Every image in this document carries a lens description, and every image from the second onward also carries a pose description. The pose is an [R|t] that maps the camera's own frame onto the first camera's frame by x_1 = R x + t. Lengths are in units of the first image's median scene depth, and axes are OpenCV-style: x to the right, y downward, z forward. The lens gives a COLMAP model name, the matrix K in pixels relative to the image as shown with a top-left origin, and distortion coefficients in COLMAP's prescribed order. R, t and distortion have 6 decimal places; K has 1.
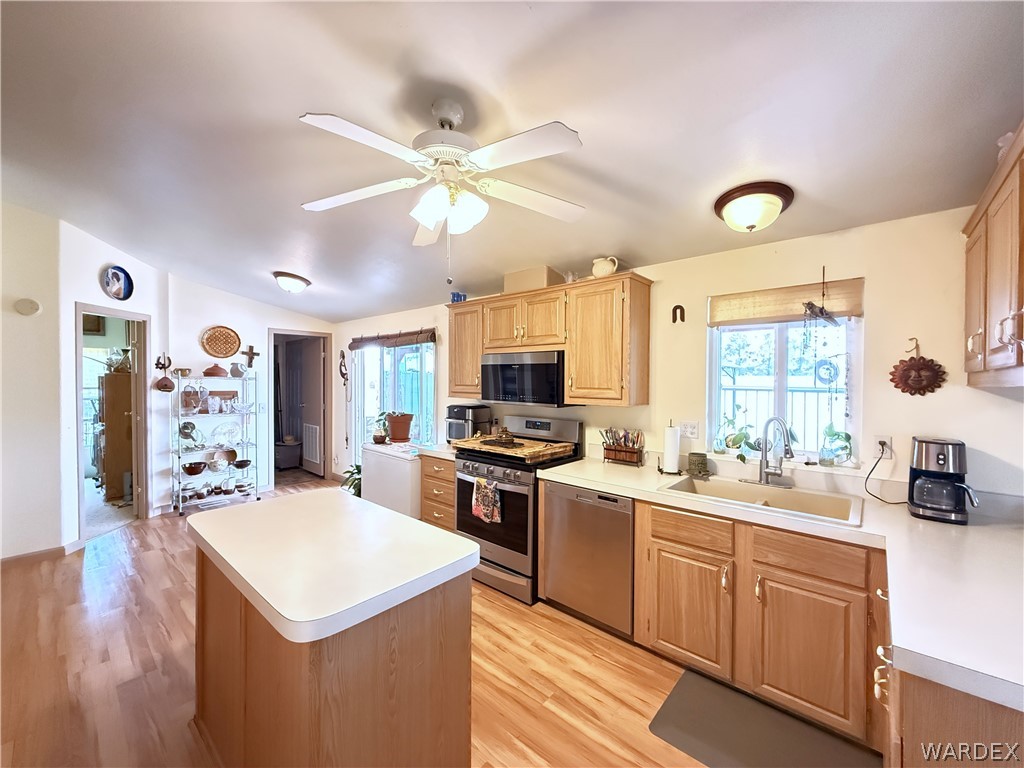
lens RADIAL K [[408.8, 0, 512.6], [0, 408.8, 385.7], [0, 0, 1]] dist [-0.002380, 0.000958]
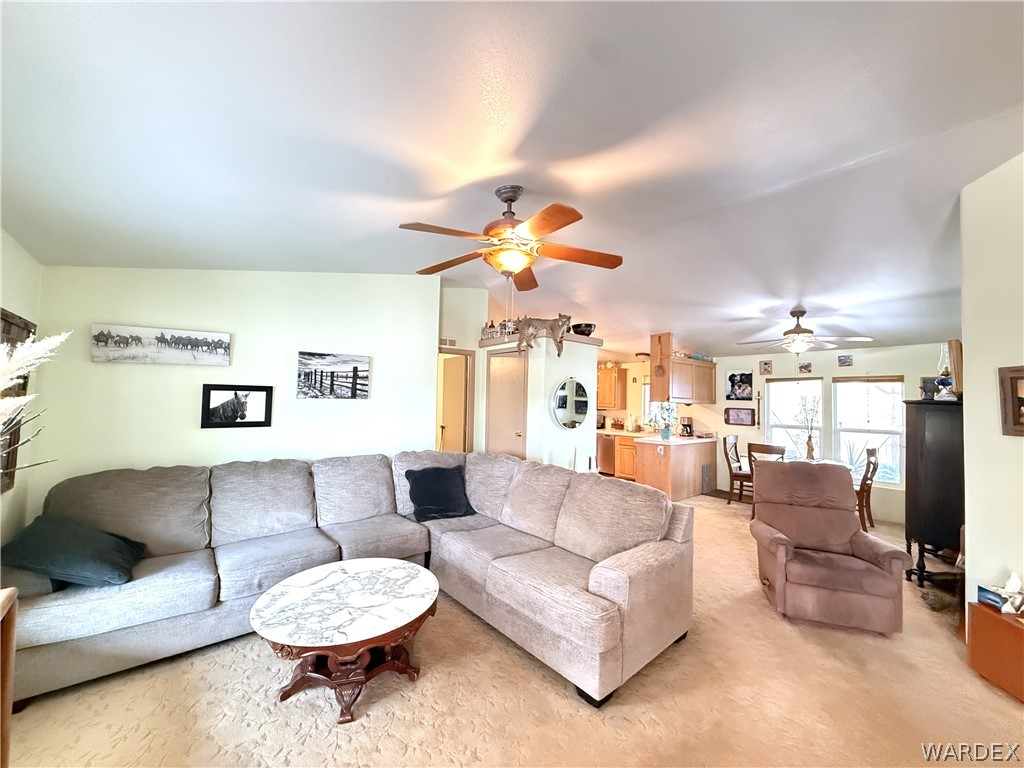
lens RADIAL K [[408.8, 0, 512.5], [0, 408.8, 384.3], [0, 0, 1]] dist [-0.002380, 0.000958]
pose [[0.987351, 0.011197, -0.158155, -0.010774], [-0.019766, 0.998414, -0.052713, 0.024537], [0.157314, 0.055172, 0.986006, -1.465109]]
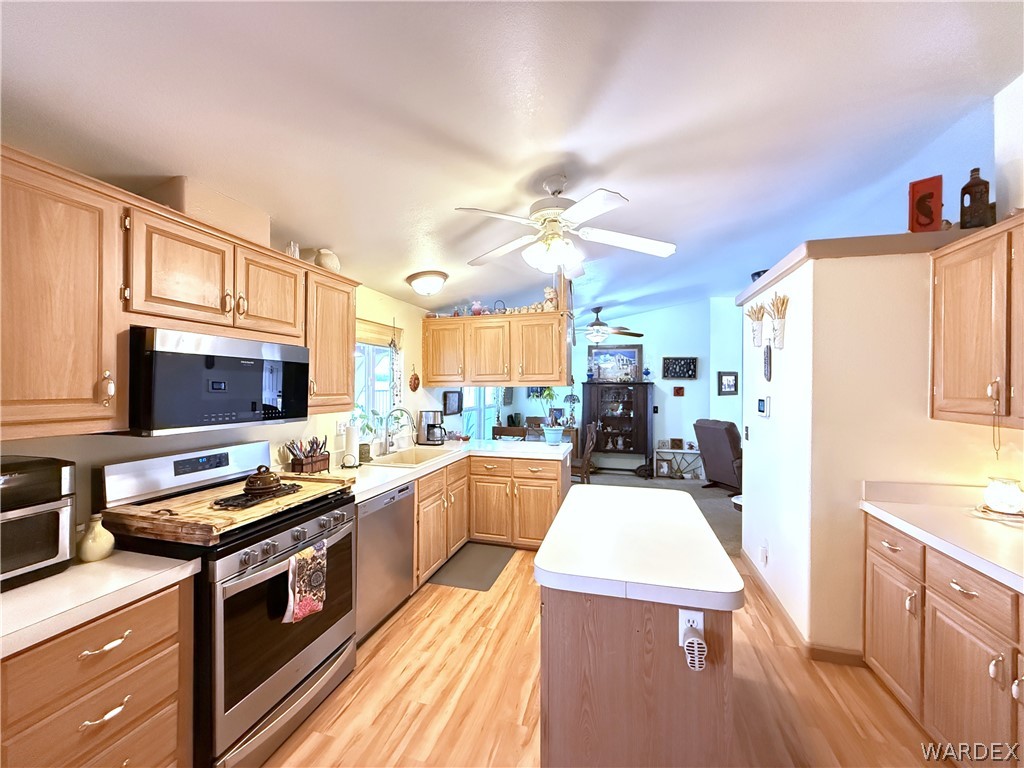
lens RADIAL K [[408.8, 0, 510.0], [0, 408.8, 385.1], [0, 0, 1]] dist [-0.002380, 0.000958]
pose [[-0.427680, -0.005989, 0.903910, -0.531793], [0.006890, 0.999927, 0.009885, -0.013390], [-0.903904, 0.010456, -0.427608, 0.701627]]
